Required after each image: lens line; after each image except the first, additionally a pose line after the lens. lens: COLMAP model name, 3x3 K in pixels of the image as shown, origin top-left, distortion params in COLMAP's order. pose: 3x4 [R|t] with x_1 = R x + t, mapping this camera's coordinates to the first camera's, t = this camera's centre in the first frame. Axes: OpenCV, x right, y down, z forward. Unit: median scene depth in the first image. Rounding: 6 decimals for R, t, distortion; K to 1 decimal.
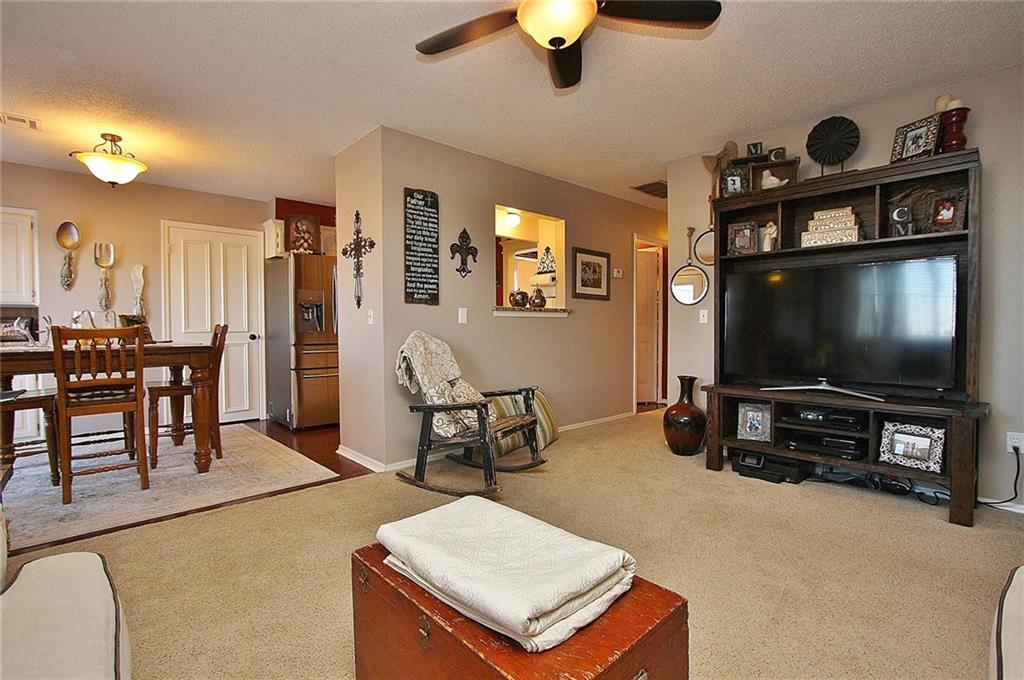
lens RADIAL K [[476.2, 0, 517.8], [0, 476.2, 337.1], [0, 0, 1]] dist [-0.021422, 0.000394]
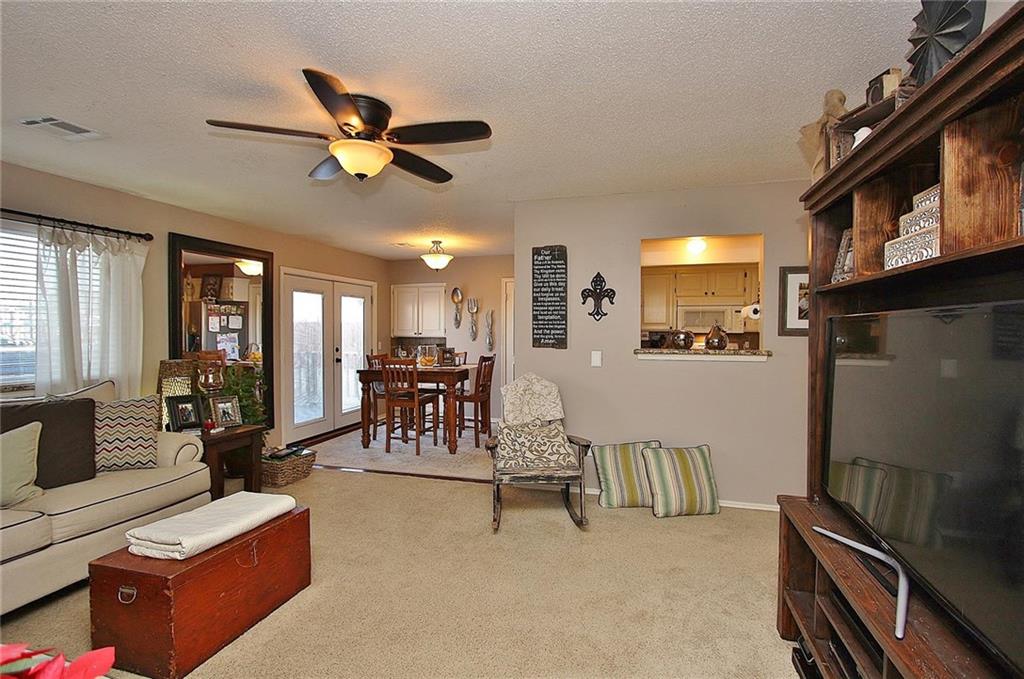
lens RADIAL K [[476.2, 0, 517.8], [0, 476.2, 336.6], [0, 0, 1]] dist [-0.021422, 0.000394]
pose [[0.514909, 0.016984, -0.857077, 0.703927], [-0.022610, 0.999725, 0.006227, -0.099328], [0.856947, 0.016172, 0.515151, 0.353094]]
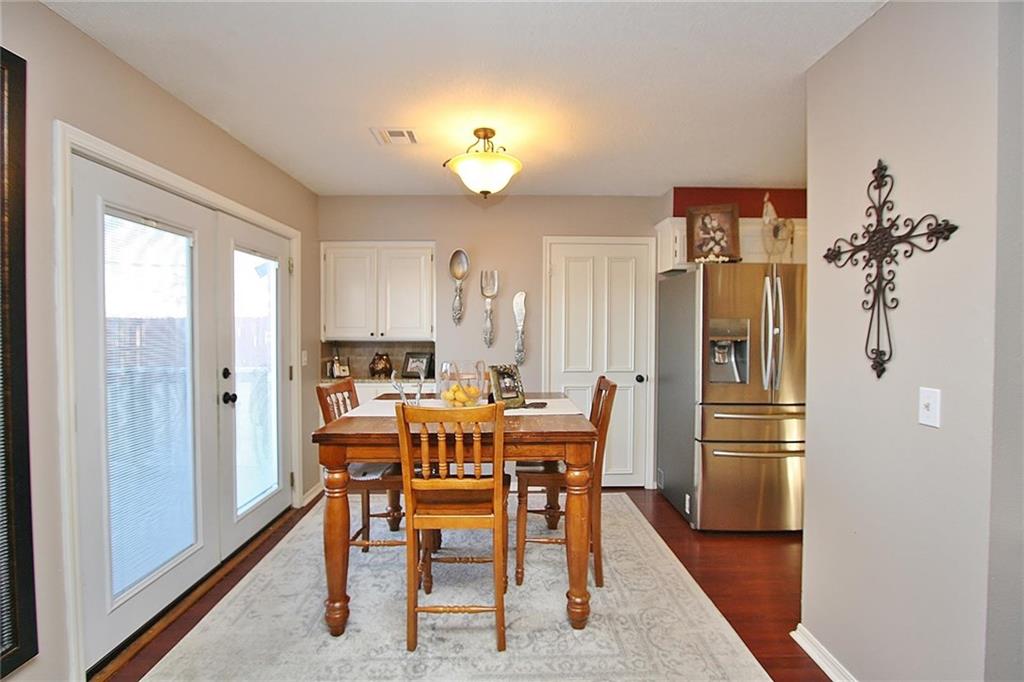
lens RADIAL K [[472.0, 0, 512.0], [0, 472.0, 341.0], [0, 0, 1]] dist [-0.004490, -0.000194]
pose [[0.739315, 0.024414, -0.672917, -0.295215], [-0.020816, 0.999694, 0.013399, -0.094929], [0.673038, 0.004101, 0.739597, 0.438554]]
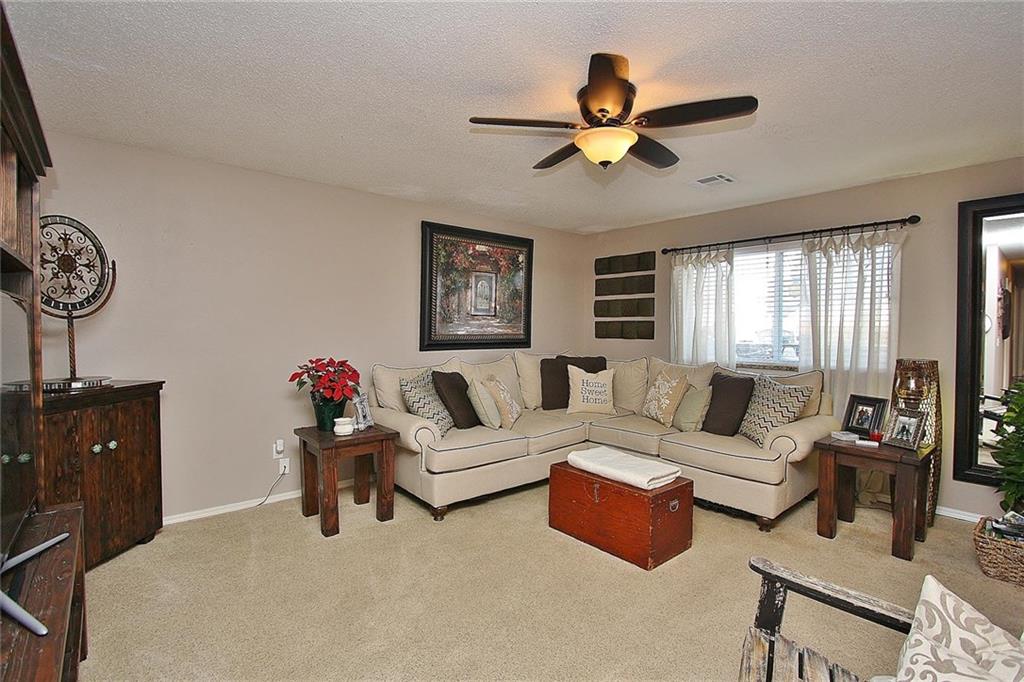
lens RADIAL K [[472.0, 0, 512.0], [0, 472.0, 341.0], [0, 0, 1]] dist [-0.004490, -0.000194]
pose [[-0.999095, 0.006211, 0.042077, 0.078694], [0.008152, 0.998903, 0.046109, -0.105882], [-0.041744, 0.046410, -0.998050, 1.235370]]
